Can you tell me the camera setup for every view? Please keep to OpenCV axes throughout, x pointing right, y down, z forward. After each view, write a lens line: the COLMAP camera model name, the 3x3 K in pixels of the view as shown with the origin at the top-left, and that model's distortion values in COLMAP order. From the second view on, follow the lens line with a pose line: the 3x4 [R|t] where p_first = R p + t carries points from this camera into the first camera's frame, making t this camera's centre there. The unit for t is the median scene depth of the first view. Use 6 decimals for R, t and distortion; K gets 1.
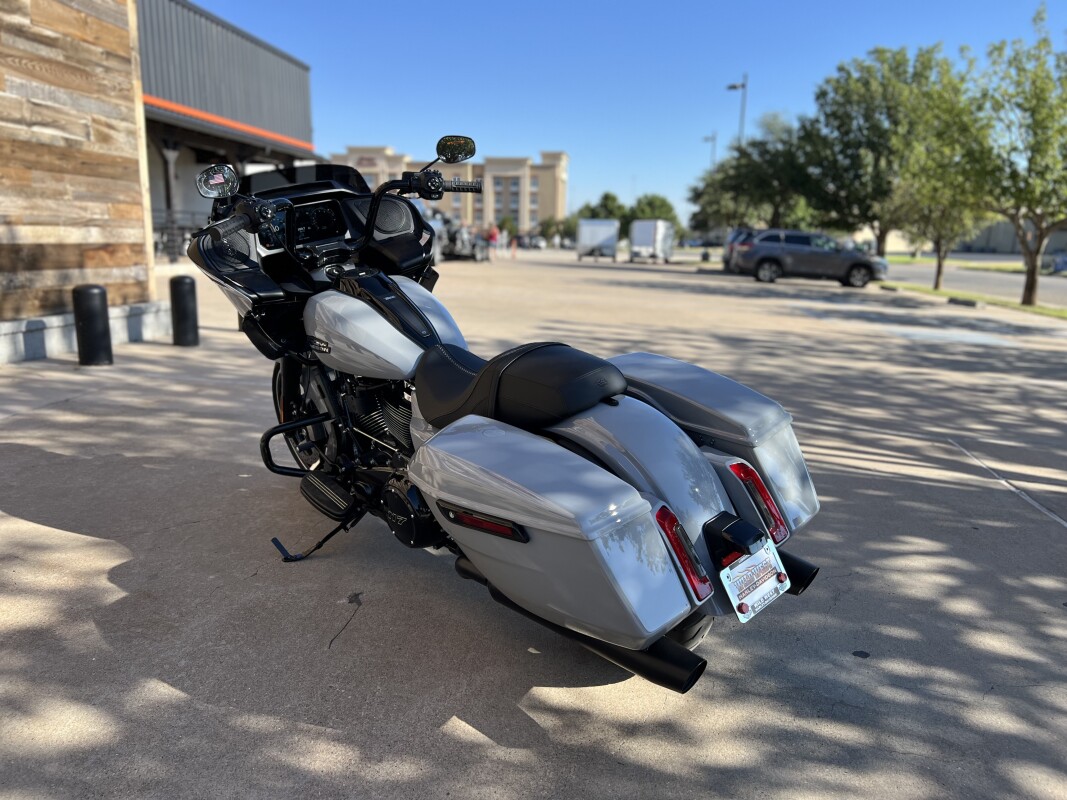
lens RADIAL K [[809.7, 0, 523.6], [0, 809.7, 407.0], [0, 0, 1]] dist [0.046826, -0.050300]
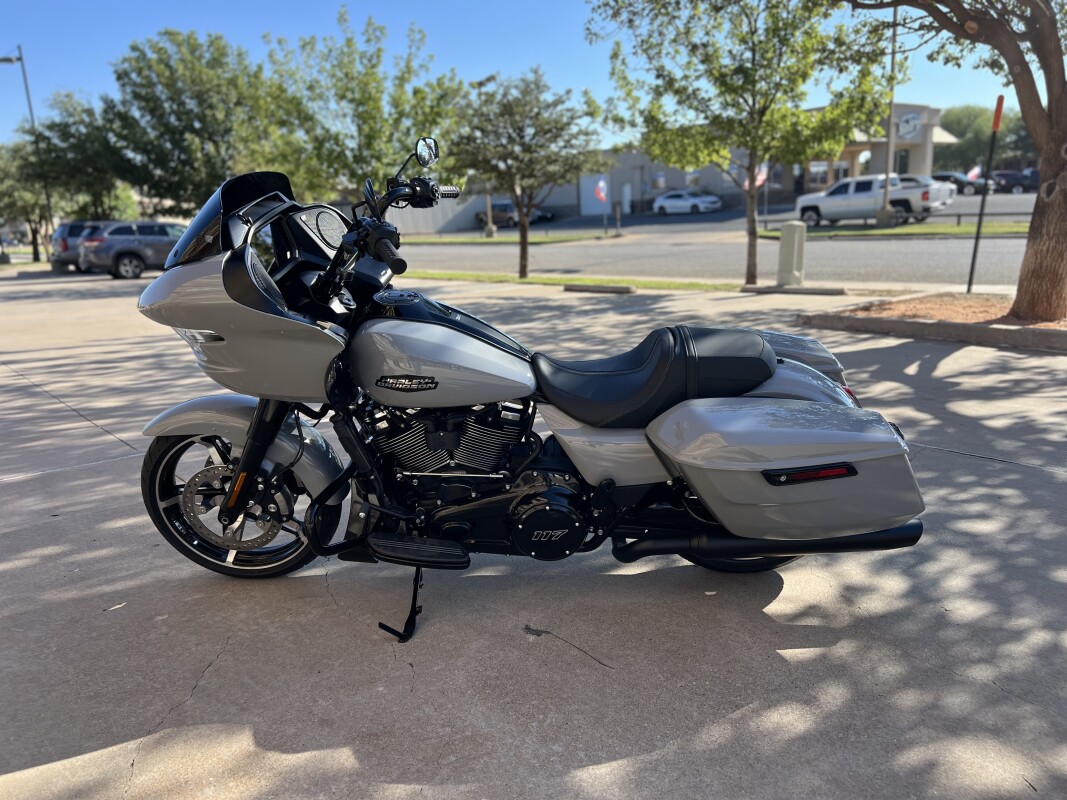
lens RADIAL K [[809.7, 0, 530.3], [0, 809.7, 425.1], [0, 0, 1]] dist [0.046826, -0.050300]
pose [[0.672417, -0.245744, 0.698187, -0.303987], [0.218527, 0.967140, 0.129946, -0.045697], [-0.707178, 0.065195, 0.704024, 0.118630]]
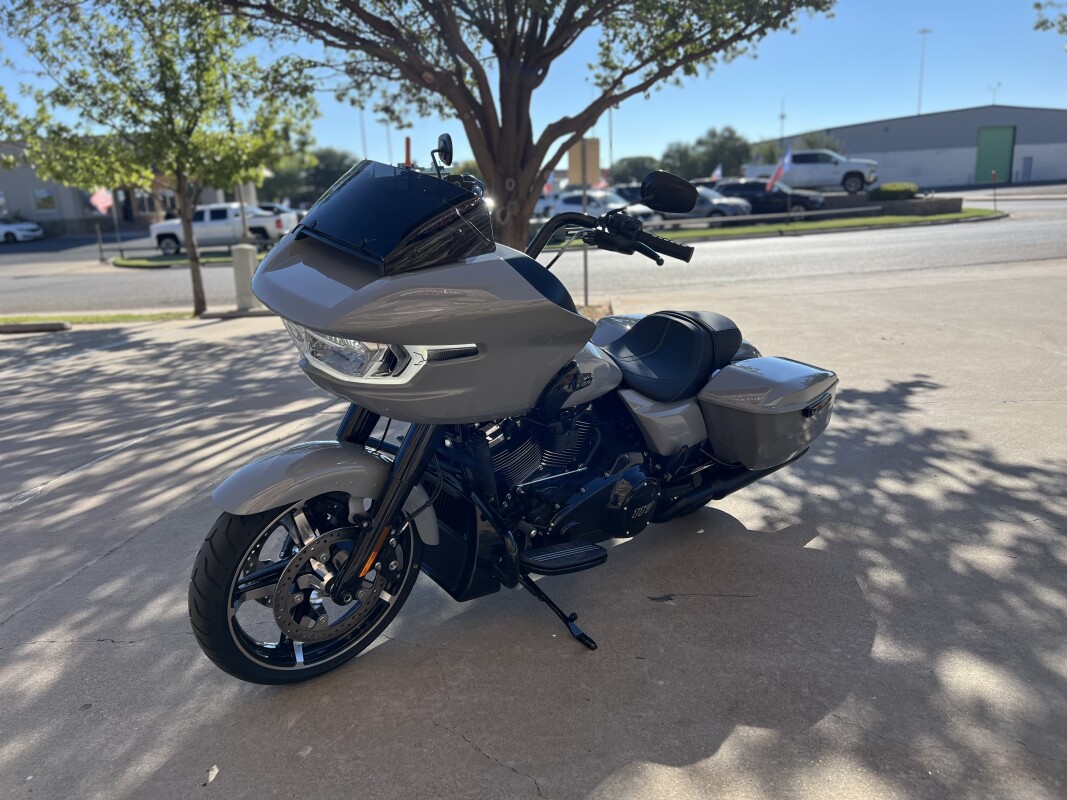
lens RADIAL K [[809.7, 0, 526.4], [0, 809.7, 424.1], [0, 0, 1]] dist [0.046826, -0.050300]
pose [[-0.047005, -0.281984, 0.958267, -0.417418], [0.250700, 0.925292, 0.284578, -0.112702], [-0.966923, 0.253614, 0.027200, 0.404694]]
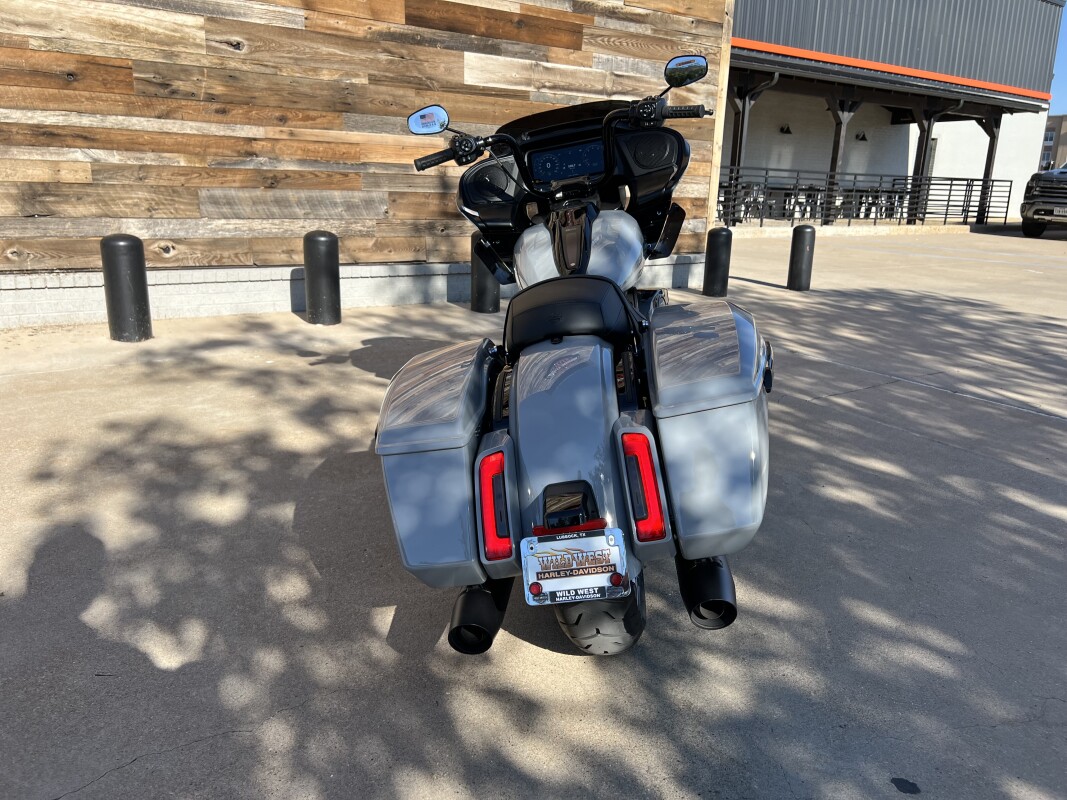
lens RADIAL K [[809.7, 0, 529.4], [0, 809.7, 405.1], [0, 0, 1]] dist [0.046826, -0.050300]
pose [[0.673500, 0.185502, -0.715532, 0.217396], [-0.159667, 0.981655, 0.104207, -0.006678], [0.721737, 0.044064, 0.690764, 0.107336]]
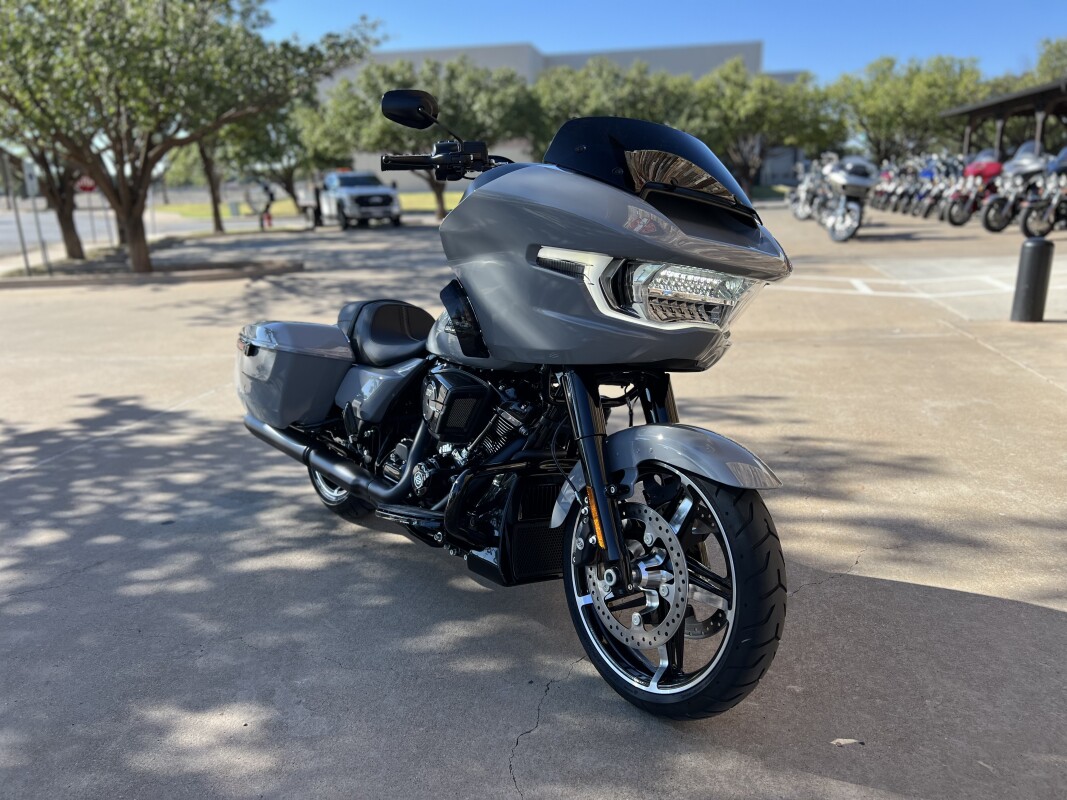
lens RADIAL K [[809.7, 0, 533.7], [0, 809.7, 413.6], [0, 0, 1]] dist [0.046826, -0.050300]
pose [[-0.998228, -0.015355, 0.057486, -0.098355], [0.012757, 0.888432, 0.458830, -0.168913], [-0.058118, 0.458751, -0.886662, 0.731970]]
